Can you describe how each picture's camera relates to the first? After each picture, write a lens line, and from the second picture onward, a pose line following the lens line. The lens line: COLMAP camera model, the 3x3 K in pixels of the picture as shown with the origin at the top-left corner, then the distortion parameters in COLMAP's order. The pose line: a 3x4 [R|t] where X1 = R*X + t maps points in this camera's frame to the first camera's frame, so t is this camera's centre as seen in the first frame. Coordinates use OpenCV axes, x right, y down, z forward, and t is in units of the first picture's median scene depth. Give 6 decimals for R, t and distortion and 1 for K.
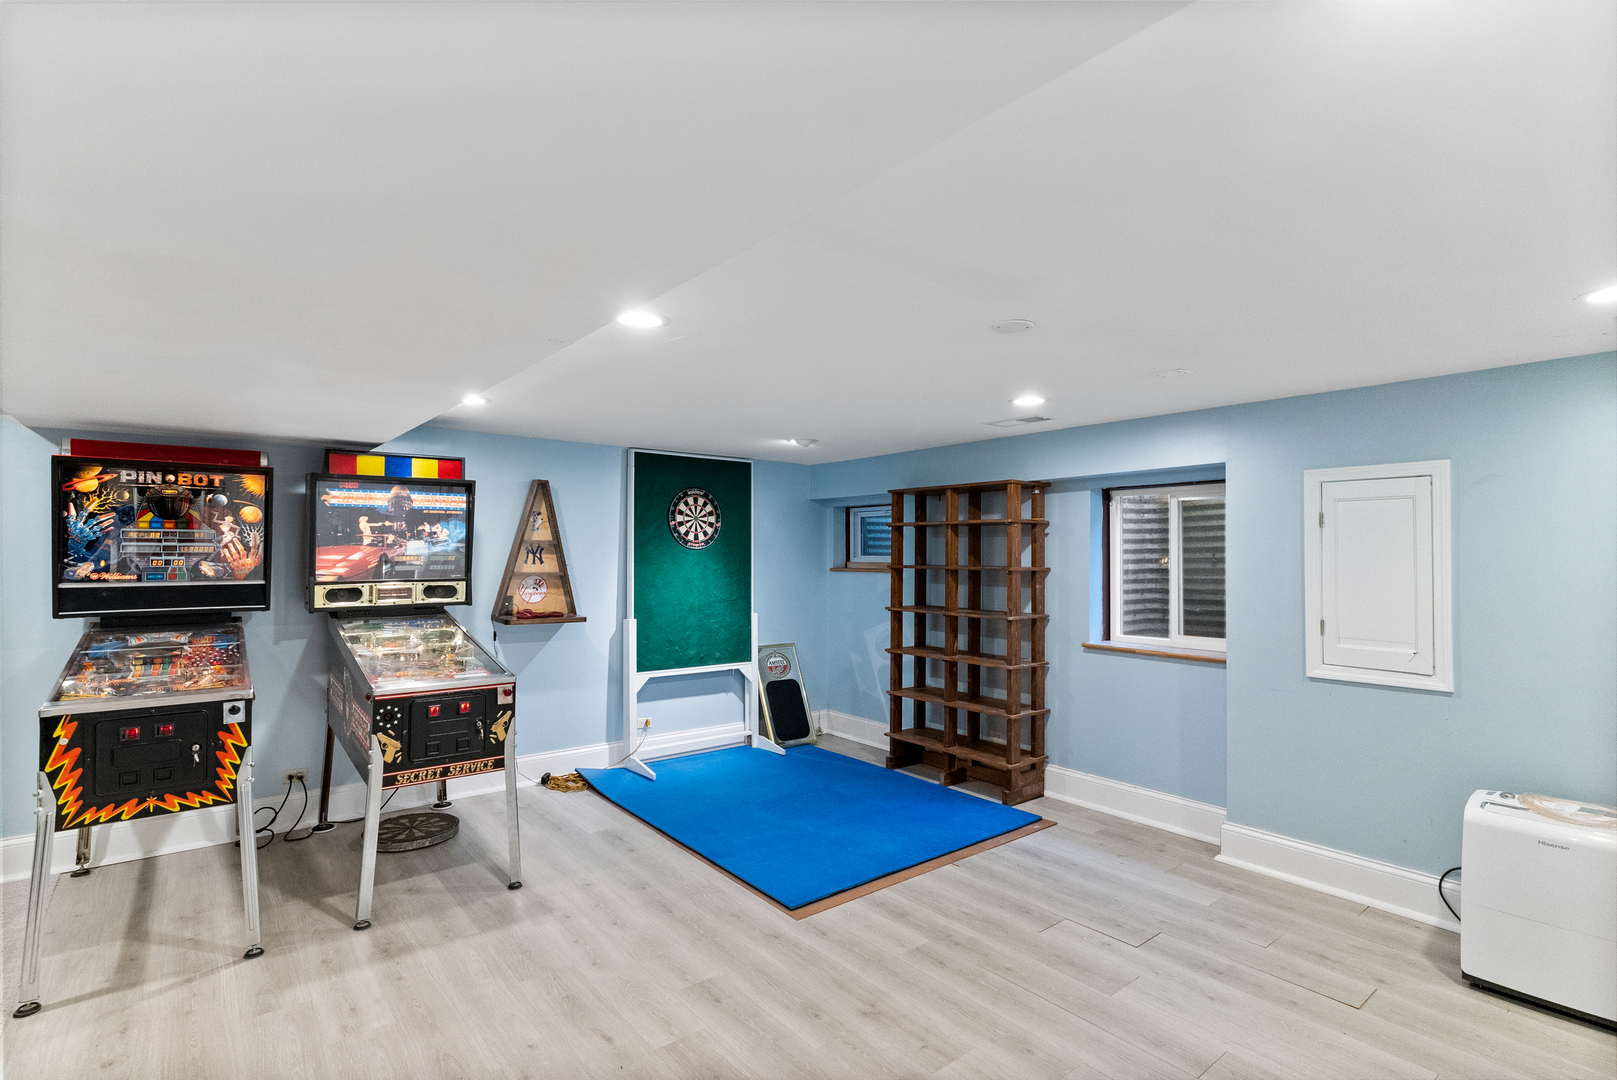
lens RADIAL K [[769.6, 0, 814.0], [0, 769.6, 543.3], [0, 0, 1]] dist [-0.000452, 0.000042]
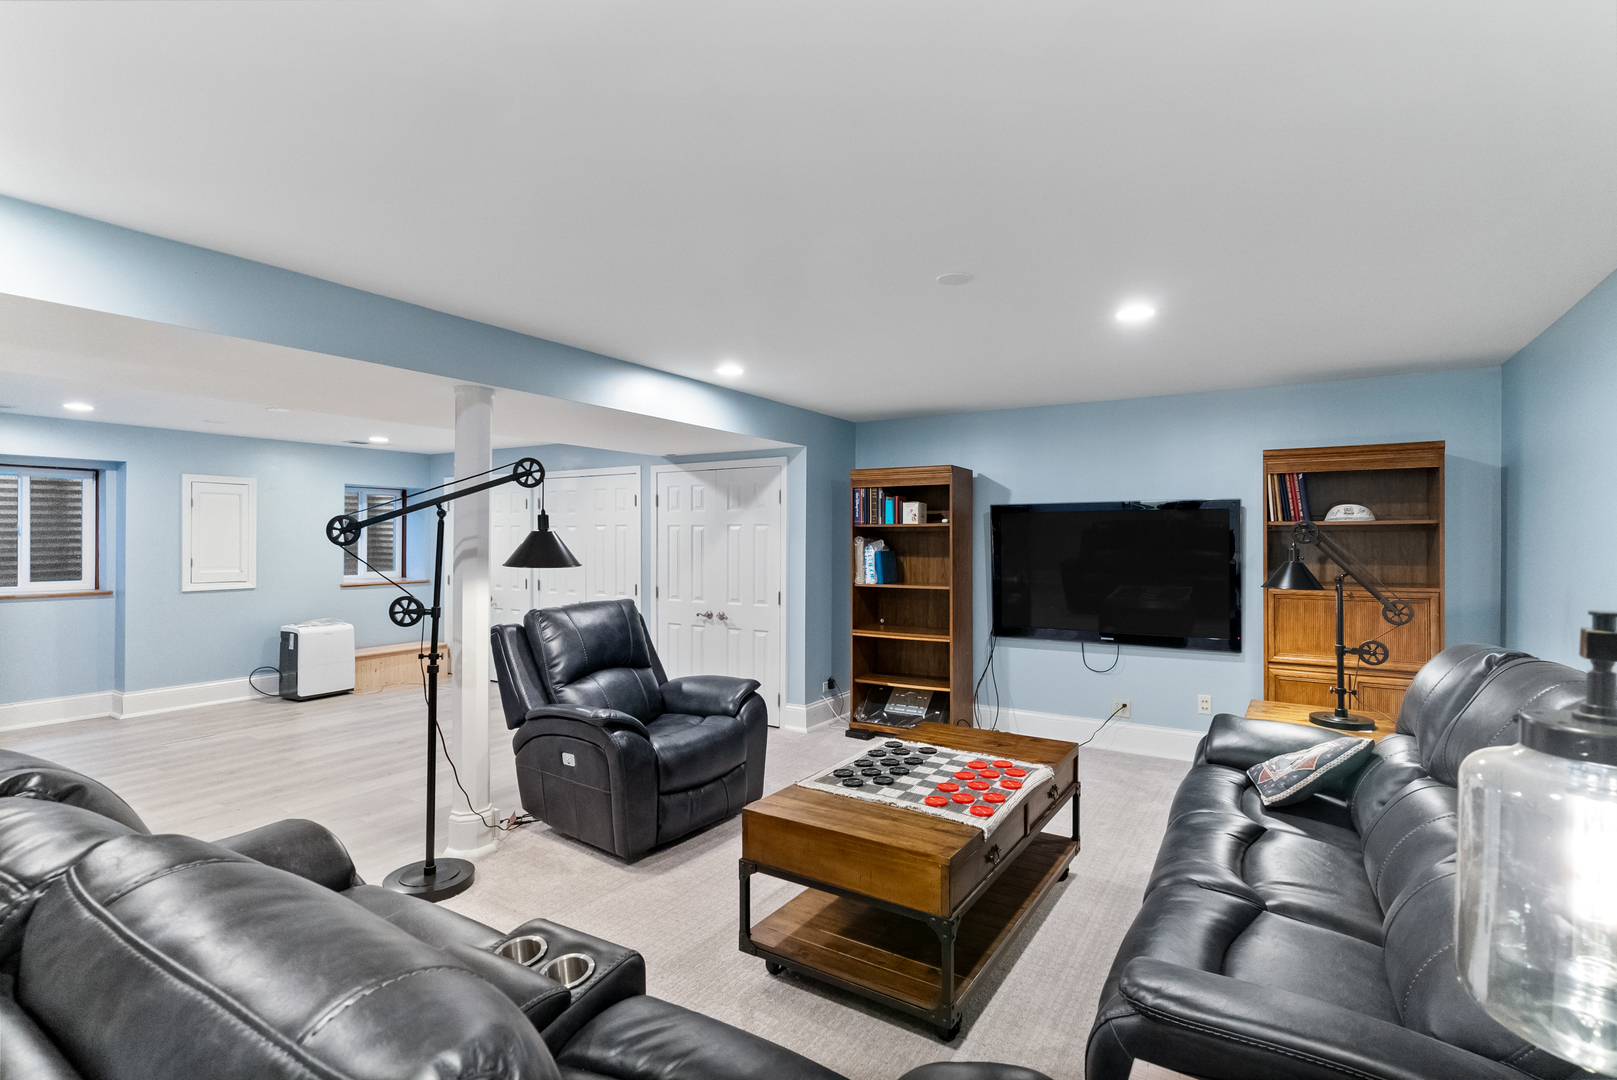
lens RADIAL K [[769.6, 0, 812.0], [0, 769.6, 537.2], [0, 0, 1]] dist [-0.000452, 0.000042]
pose [[-0.328021, -0.007451, 0.944641, -1.519845], [-0.025016, 0.999687, -0.000802, 0.014993], [-0.944339, -0.023894, -0.328105, 0.225987]]
